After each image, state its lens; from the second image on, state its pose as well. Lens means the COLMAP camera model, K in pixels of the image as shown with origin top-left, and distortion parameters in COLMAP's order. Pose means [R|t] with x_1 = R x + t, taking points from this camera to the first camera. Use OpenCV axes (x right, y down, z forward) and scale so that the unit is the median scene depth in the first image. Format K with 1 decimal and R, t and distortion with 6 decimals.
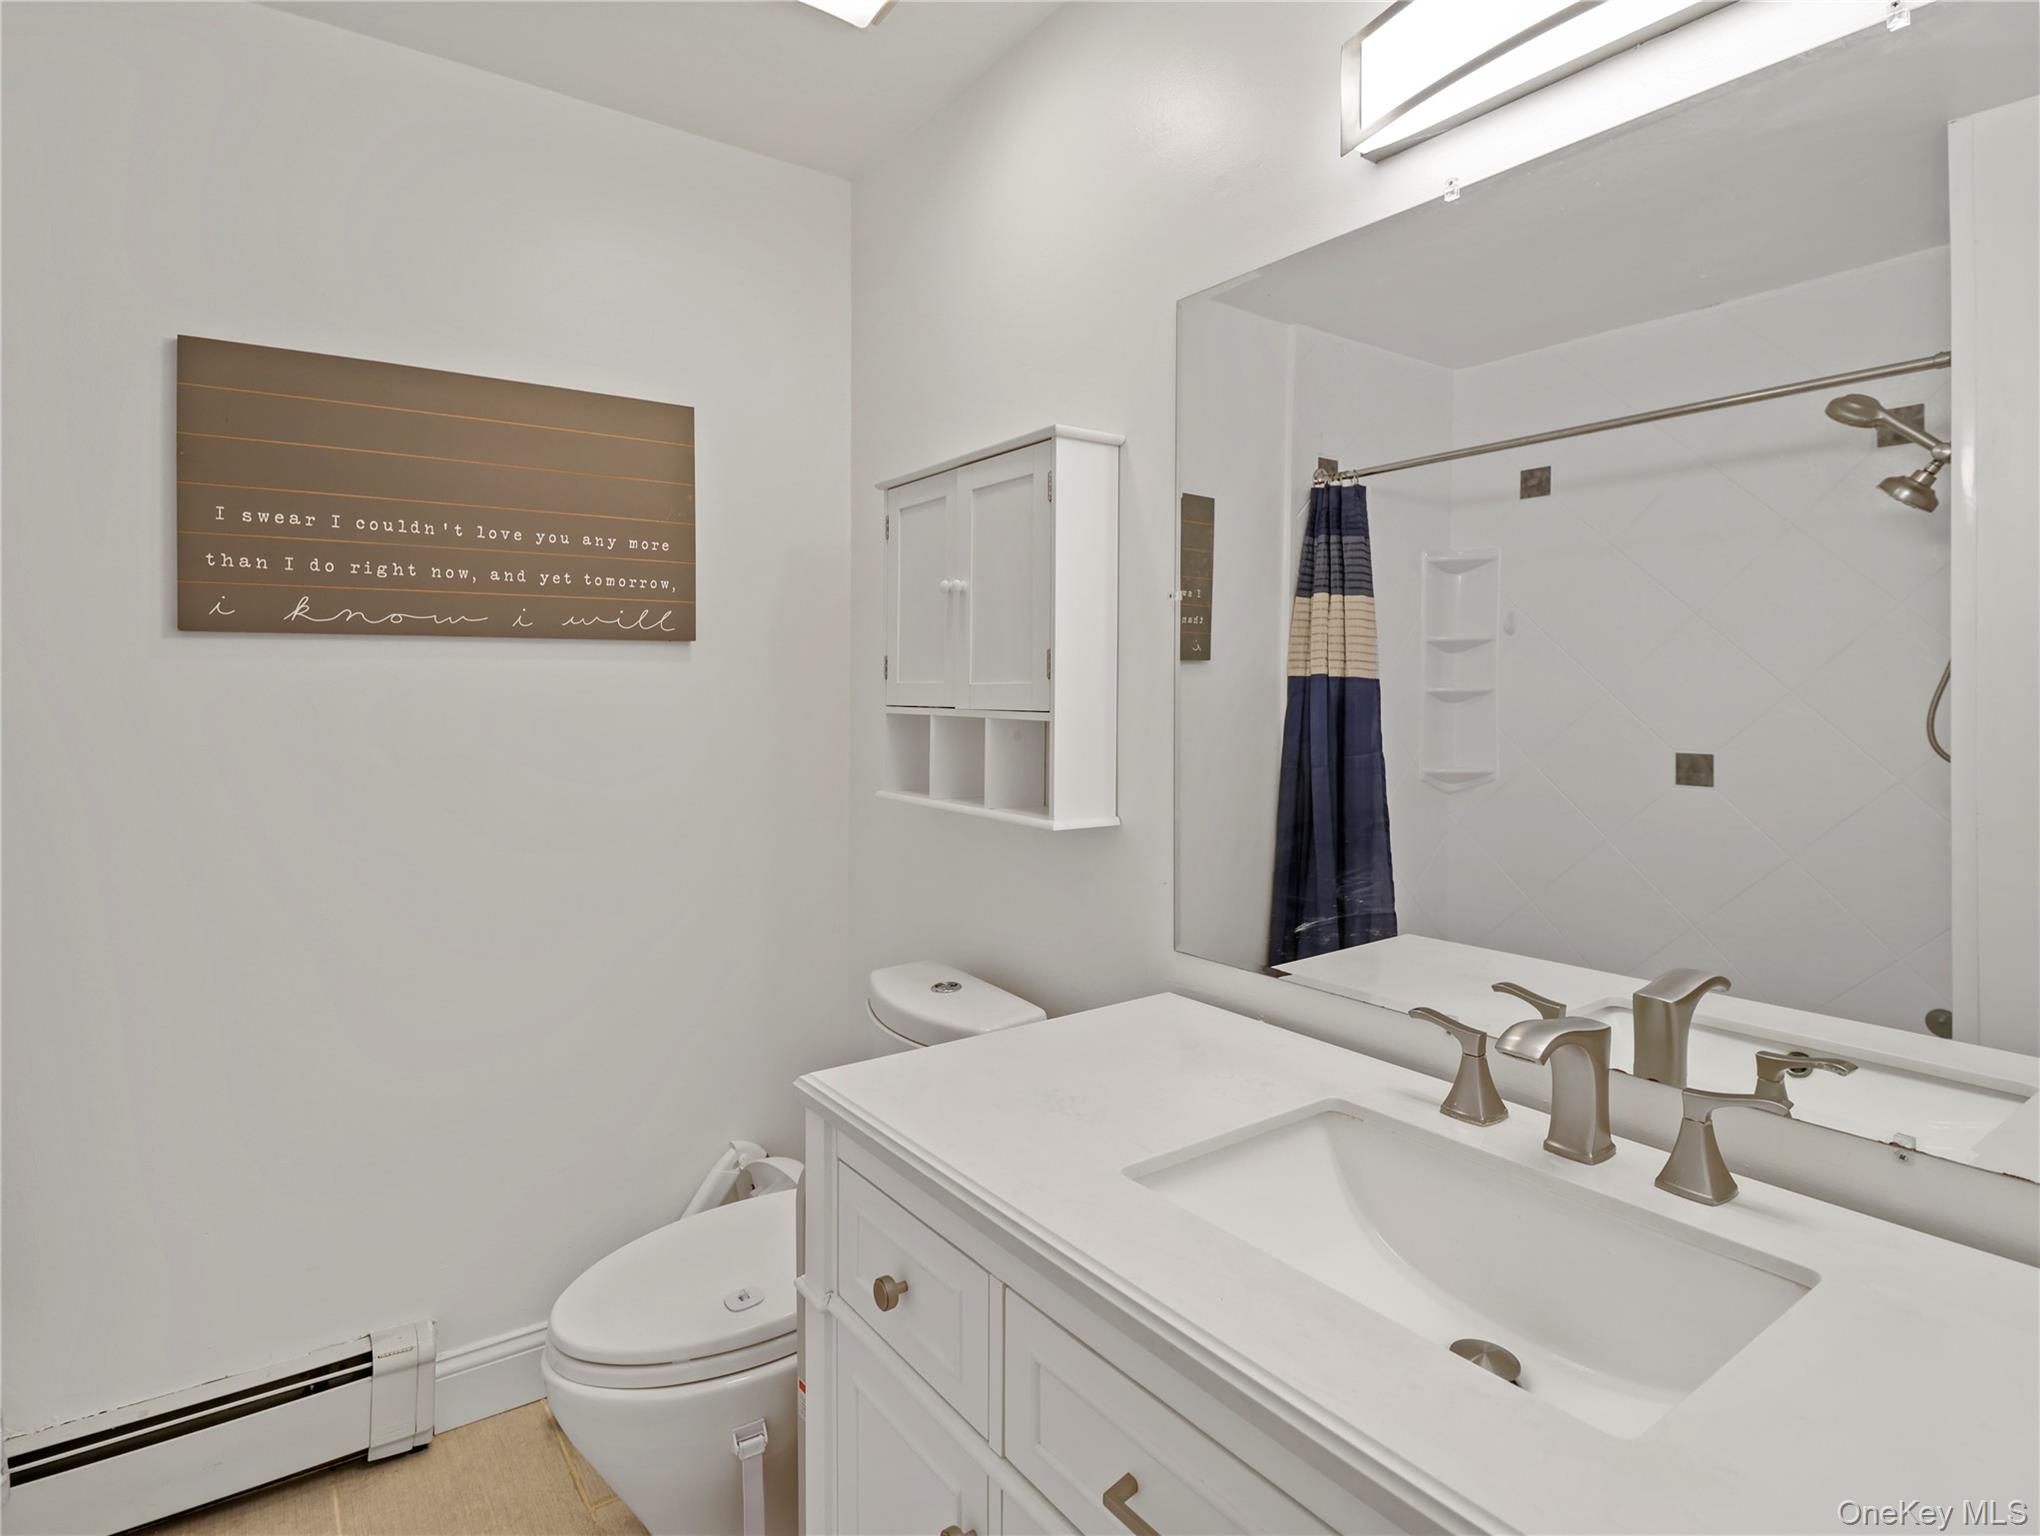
lens RADIAL K [[1096.0, 0, 1023.7], [0, 1096.0, 686.7], [0, 0, 1]] dist [-0.000108, -0.013097]
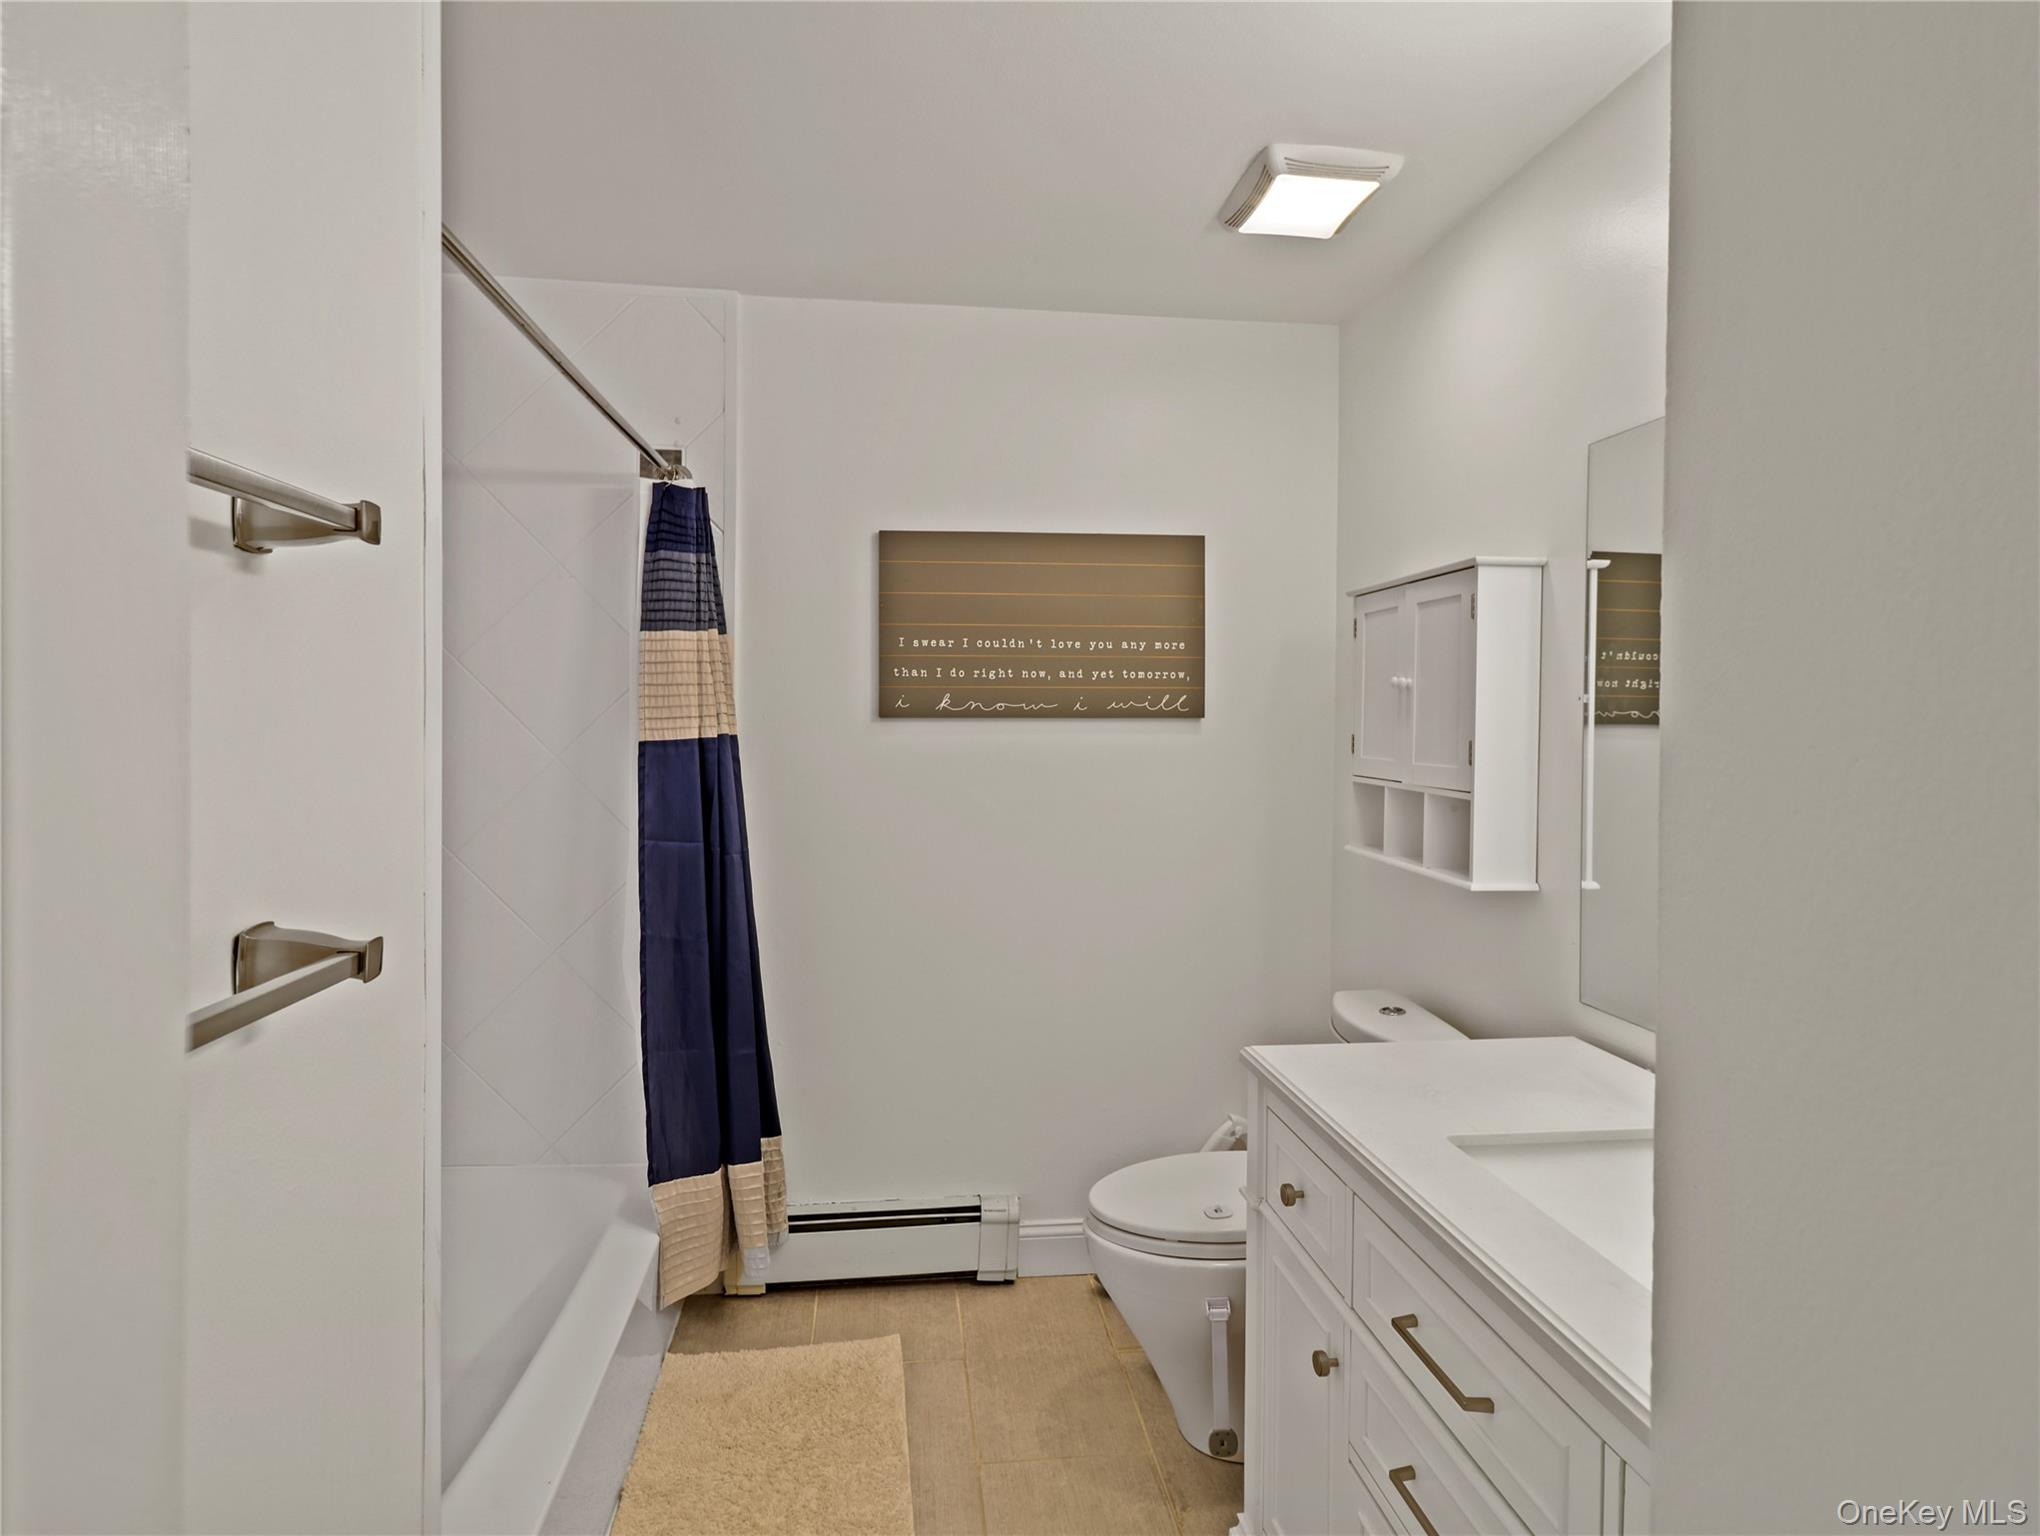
lens RADIAL K [[1067.3, 0, 1006.4], [0, 1067.3, 746.2], [0, 0, 1]] dist [0.001222, 0.001905]
pose [[0.871504, 0.017437, -0.490078, 0.130479], [-0.006073, 0.999675, 0.024768, -0.046078], [0.490350, -0.018609, 0.871327, -0.234867]]
